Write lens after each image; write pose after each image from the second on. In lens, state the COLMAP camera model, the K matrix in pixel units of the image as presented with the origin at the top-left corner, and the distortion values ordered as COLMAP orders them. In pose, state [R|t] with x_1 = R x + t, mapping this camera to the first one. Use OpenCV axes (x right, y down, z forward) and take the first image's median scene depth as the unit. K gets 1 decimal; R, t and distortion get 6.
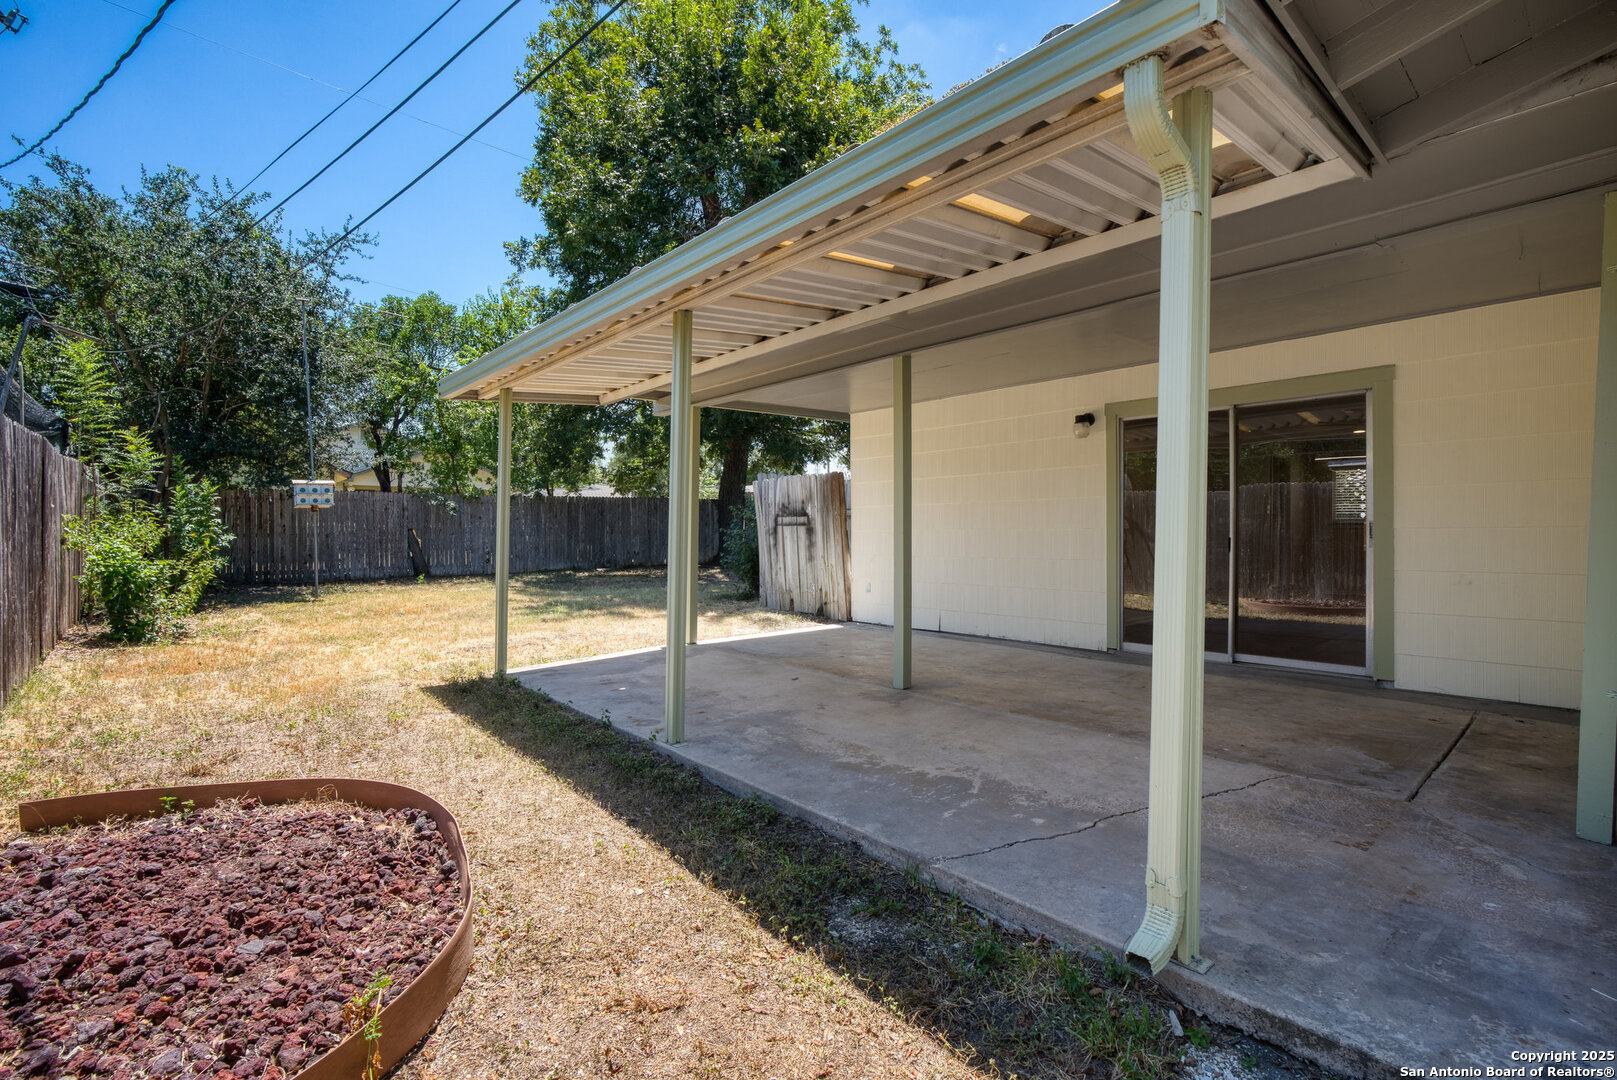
lens RADIAL K [[732.6, 0, 804.1], [0, 732.6, 538.0], [0, 0, 1]] dist [-0.008216, 0.002545]
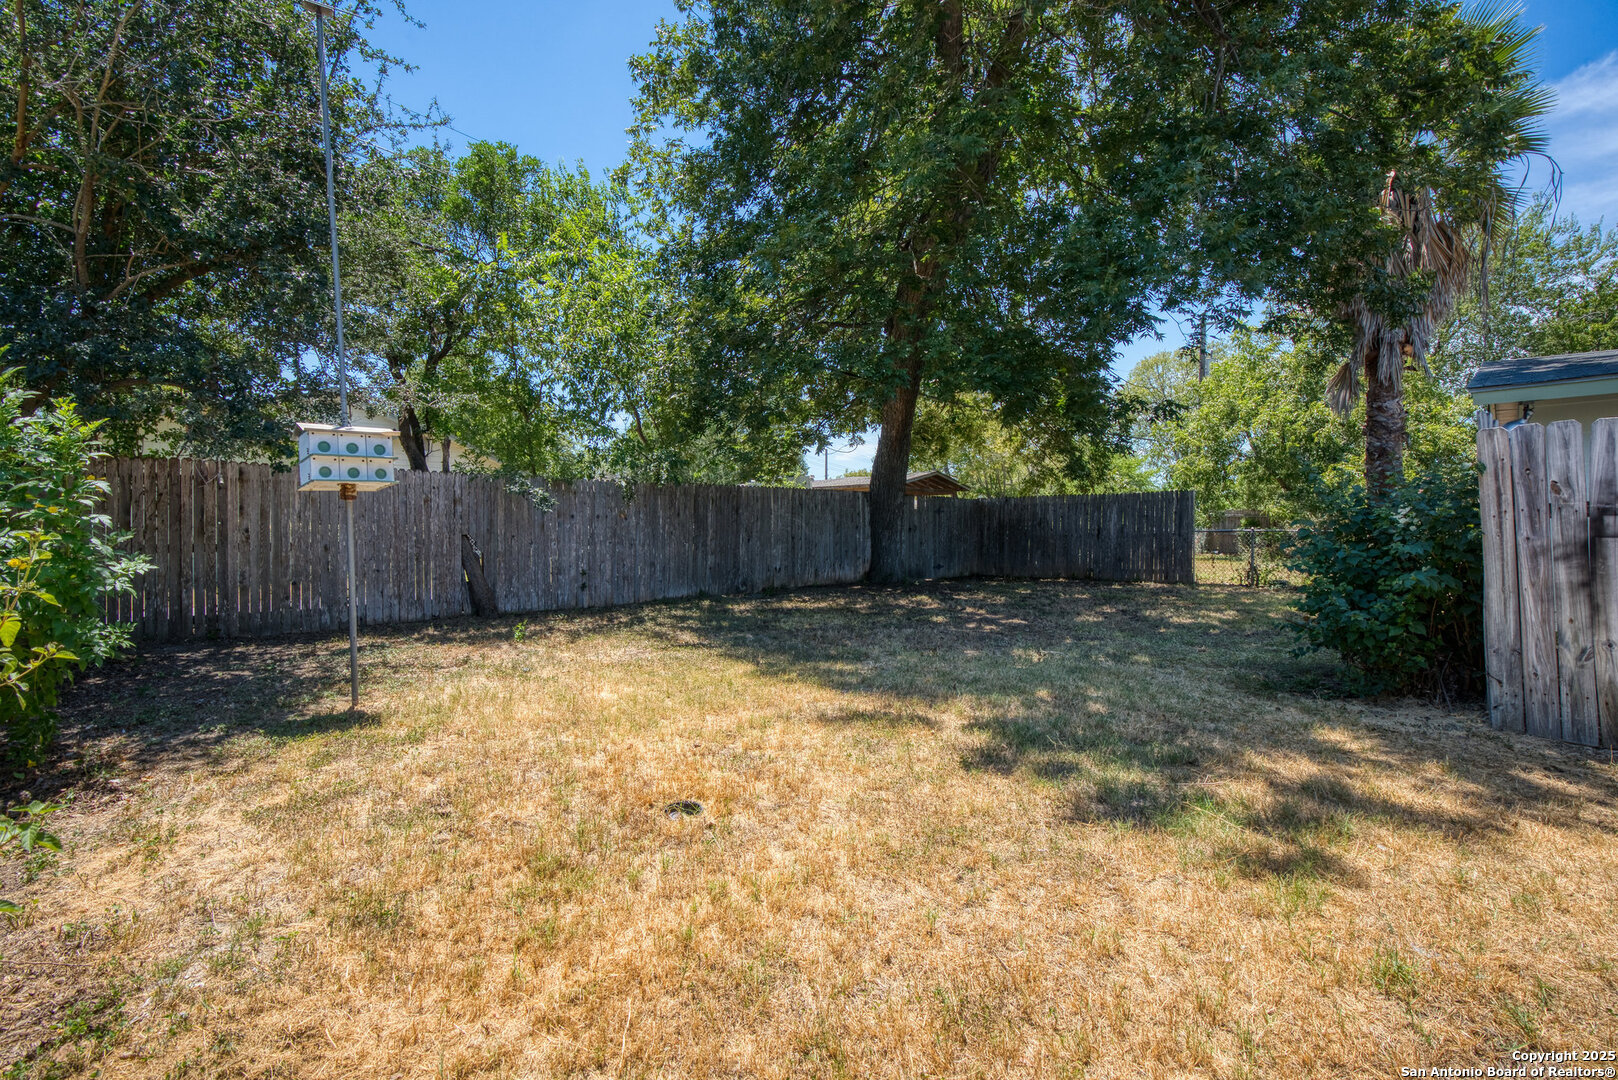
lens RADIAL K [[733.1, 0, 819.1], [0, 733.1, 537.9], [0, 0, 1]] dist [-0.008216, 0.002545]
pose [[0.996659, -0.000138, 0.081674, -0.339688], [0.000312, 0.999998, -0.002119, -0.009569], [-0.081674, 0.002138, 0.996657, 0.433483]]
